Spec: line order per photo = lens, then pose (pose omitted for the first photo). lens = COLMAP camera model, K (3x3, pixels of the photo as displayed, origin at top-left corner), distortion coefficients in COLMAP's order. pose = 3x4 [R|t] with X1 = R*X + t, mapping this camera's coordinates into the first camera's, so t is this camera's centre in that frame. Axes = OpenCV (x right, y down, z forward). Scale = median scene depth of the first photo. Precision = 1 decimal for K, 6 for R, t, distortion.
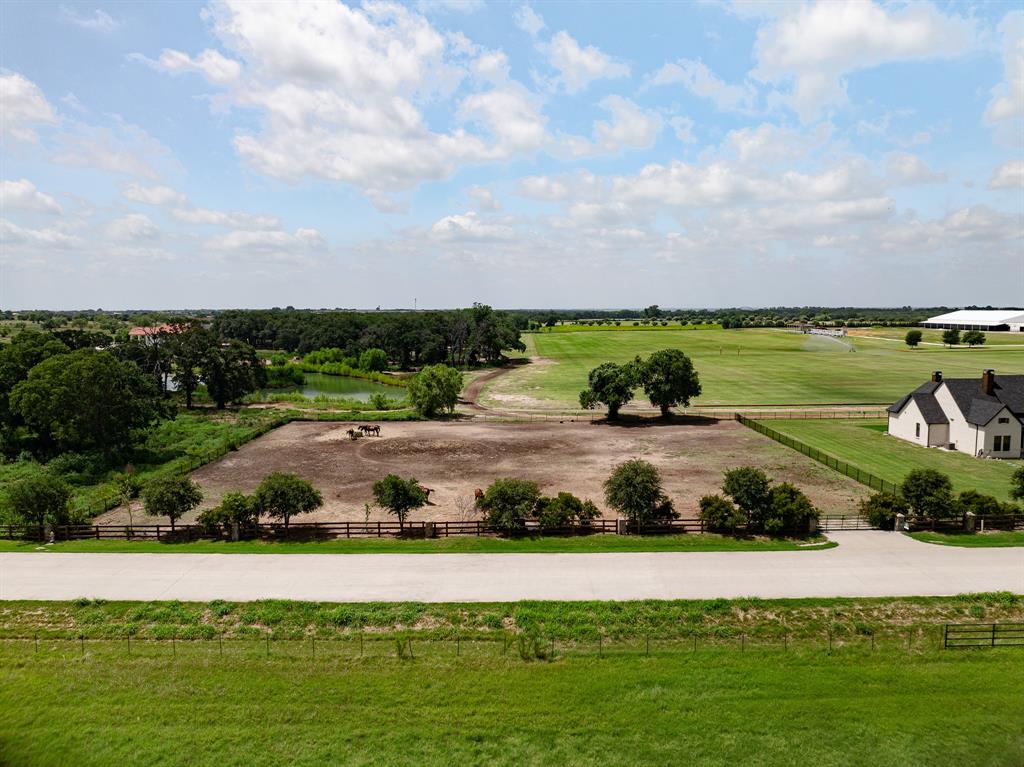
lens RADIAL K [[722.7, 0, 517.8], [0, 722.7, 376.4], [0, 0, 1]] dist [-0.038903, 0.003237]
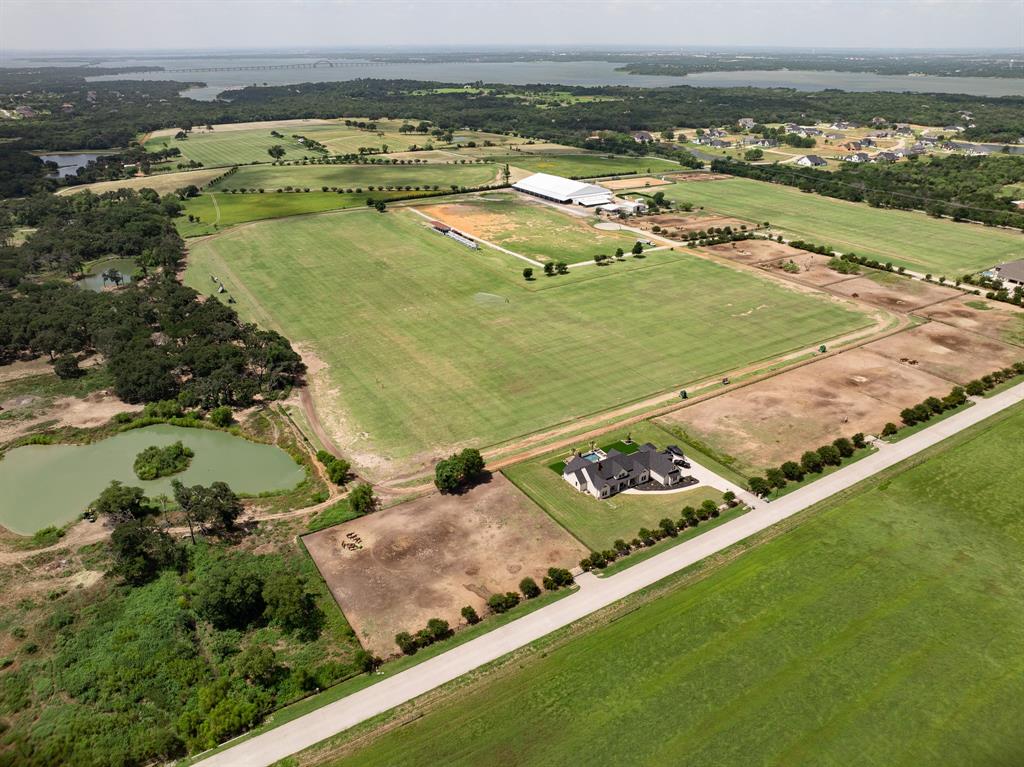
lens RADIAL K [[726.7, 0, 517.3], [0, 726.7, 364.2], [0, 0, 1]] dist [-0.034513, -0.001766]
pose [[0.847610, -0.215111, 0.485061, -1.328483], [0.047736, 0.941347, 0.334046, -1.992035], [-0.528468, -0.259986, 0.808164, -1.501253]]
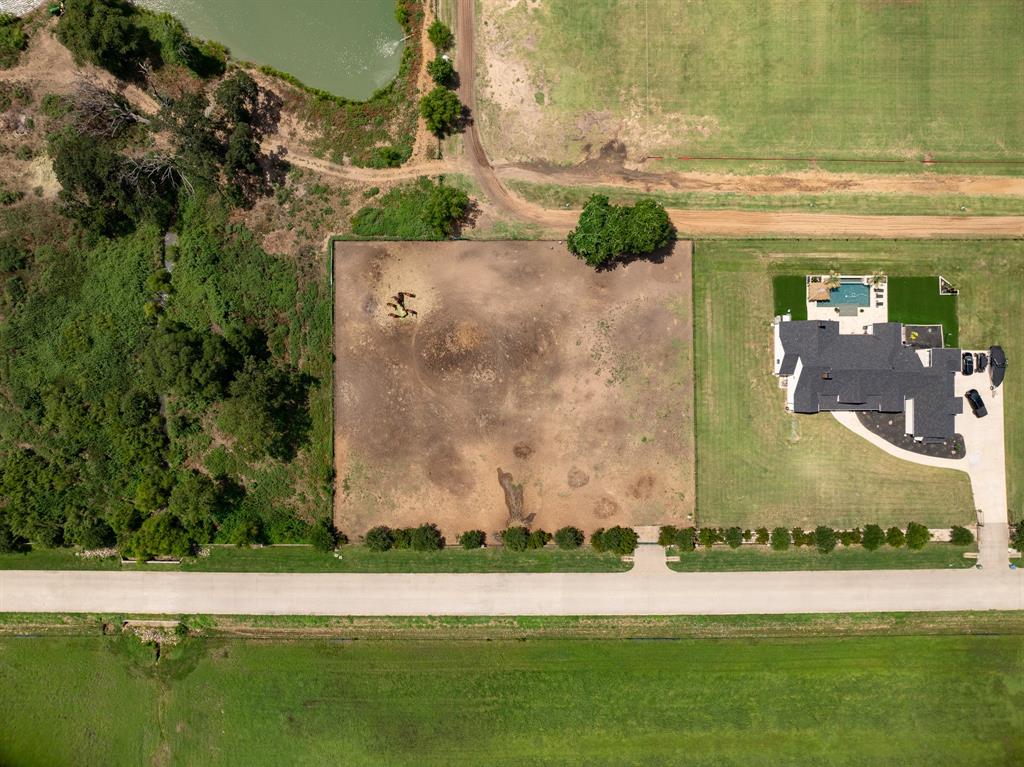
lens RADIAL K [[718.3, 0, 512.0], [0, 718.3, 383.5], [0, 0, 1]] dist [-0.035120, 0.000319]
pose [[0.999996, -0.002620, 0.001019, -0.019767], [-0.000767, 0.094360, 0.995538, -2.301924], [-0.002705, -0.995535, 0.094357, 1.287648]]
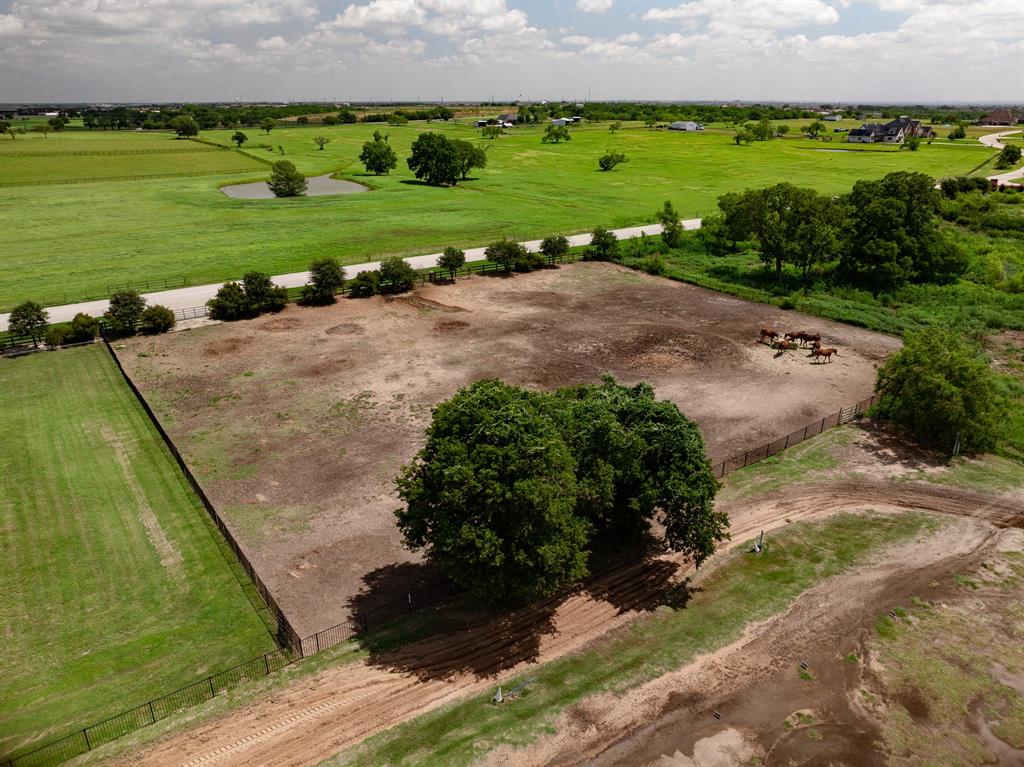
lens RADIAL K [[722.7, 0, 517.8], [0, 722.7, 376.4], [0, 0, 1]] dist [-0.038903, 0.003237]
pose [[-0.808196, 0.214549, -0.548441, 0.736911], [-0.052788, 0.901135, 0.430312, -0.349495], [0.586543, 0.376728, -0.716968, 2.453453]]
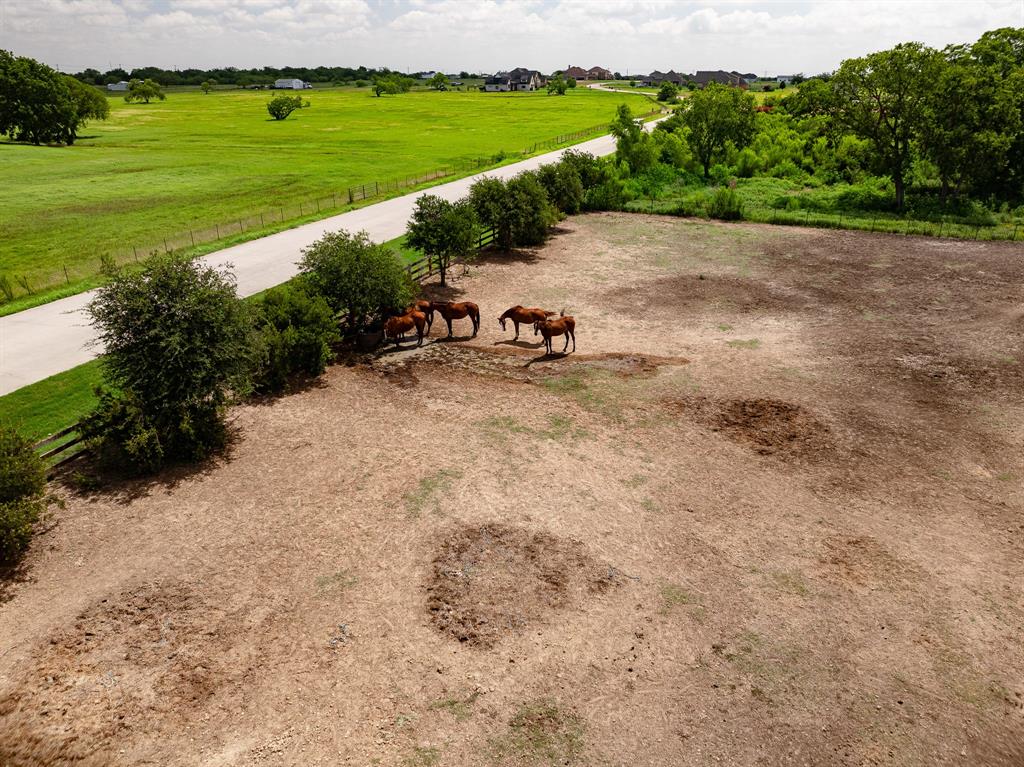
lens RADIAL K [[722.7, 0, 517.8], [0, 722.7, 376.4], [0, 0, 1]] dist [-0.038903, 0.003237]
pose [[-0.340563, 0.362714, -0.867442, 0.429479], [-0.086864, 0.906509, 0.413153, 0.006313], [0.936200, 0.216055, -0.277217, 1.261993]]
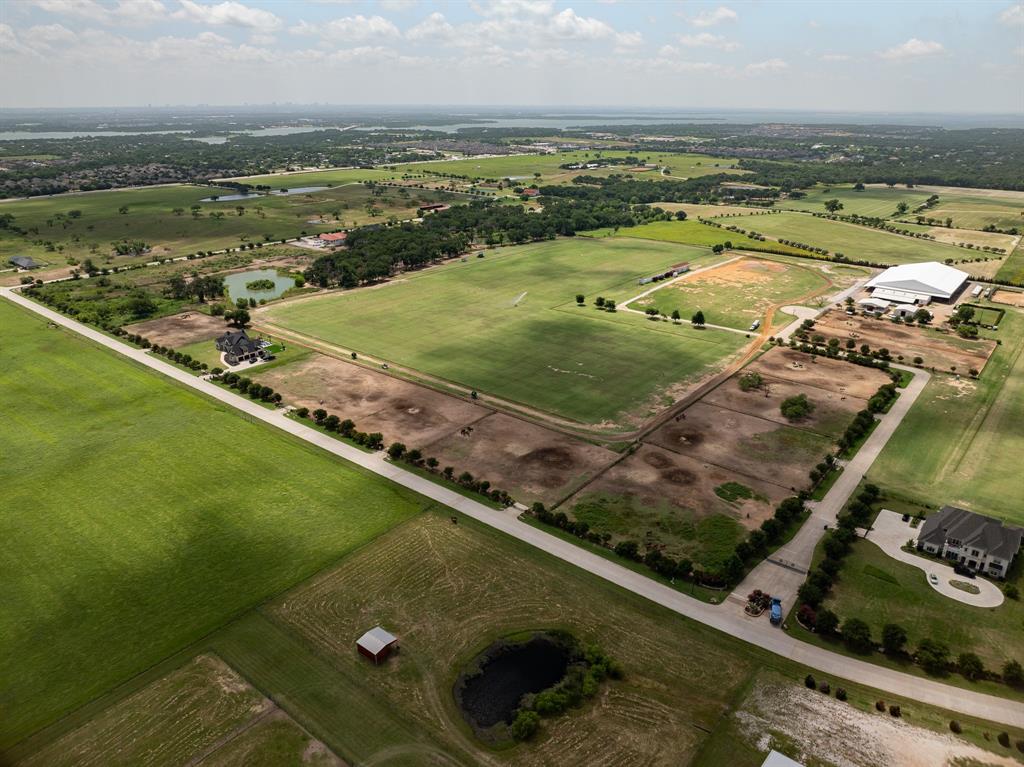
lens RADIAL K [[722.7, 0, 517.8], [0, 722.7, 376.4], [0, 0, 1]] dist [-0.038903, 0.003237]
pose [[0.773808, 0.230542, -0.589976, 7.701163], [-0.064293, 0.955189, 0.288929, -1.870005], [0.630149, -0.185644, 0.753955, -2.204265]]
